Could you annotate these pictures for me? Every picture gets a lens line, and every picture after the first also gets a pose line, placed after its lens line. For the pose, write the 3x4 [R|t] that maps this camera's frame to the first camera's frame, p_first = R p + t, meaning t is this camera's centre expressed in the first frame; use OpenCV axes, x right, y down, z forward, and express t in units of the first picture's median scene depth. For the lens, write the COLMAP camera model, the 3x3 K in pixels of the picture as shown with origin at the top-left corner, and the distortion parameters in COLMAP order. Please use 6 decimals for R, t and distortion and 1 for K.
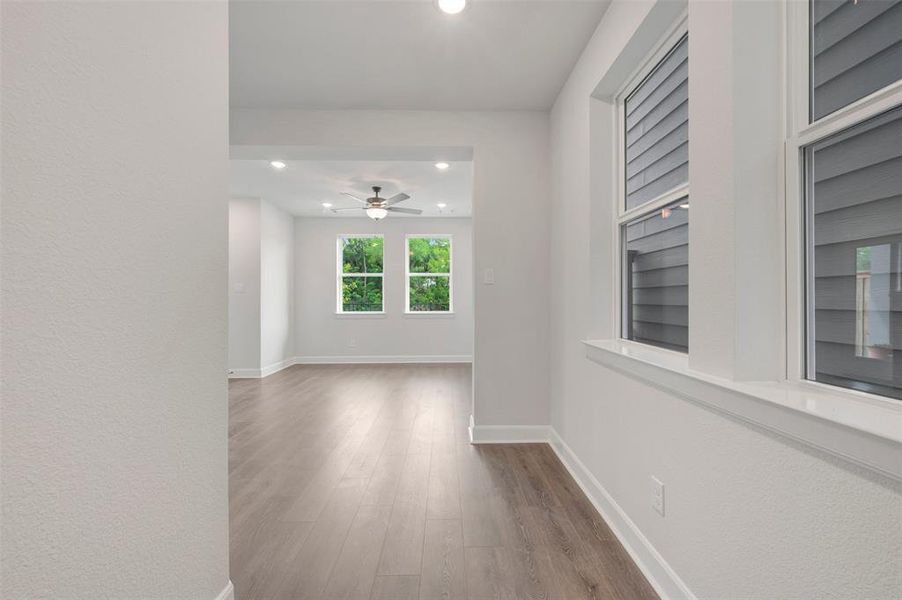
lens RADIAL K [[362.8, 0, 449.5], [0, 362.8, 299.2], [0, 0, 1]] dist [0.002044, 0.000068]
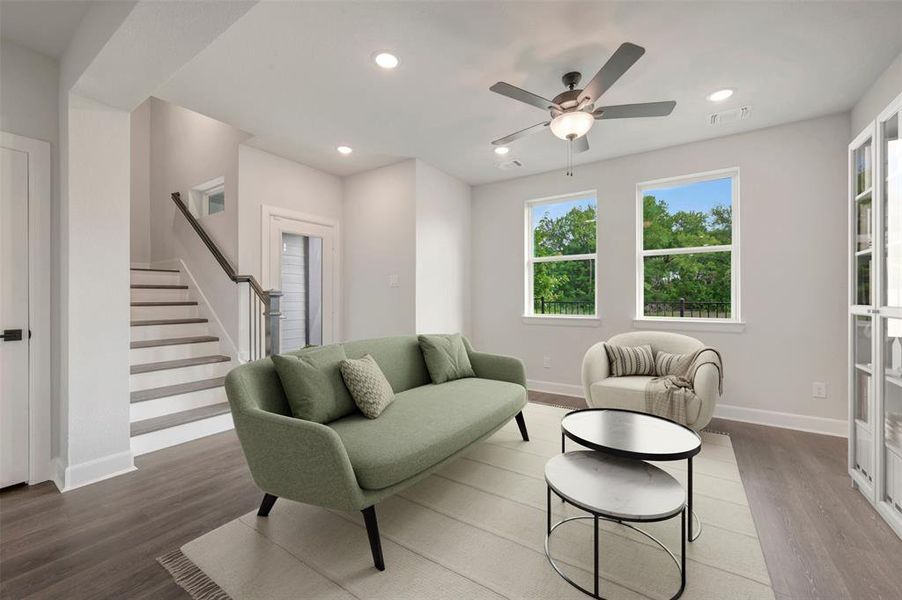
lens RADIAL K [[362.8, 0, 451.9], [0, 362.8, 299.2], [0, 0, 1]] dist [0.002044, 0.000068]
pose [[0.827493, 0.005781, -0.561447, -0.037521], [-0.001001, 0.999961, 0.008821, 0.000624], [0.561476, -0.006737, 0.827466, 0.350985]]
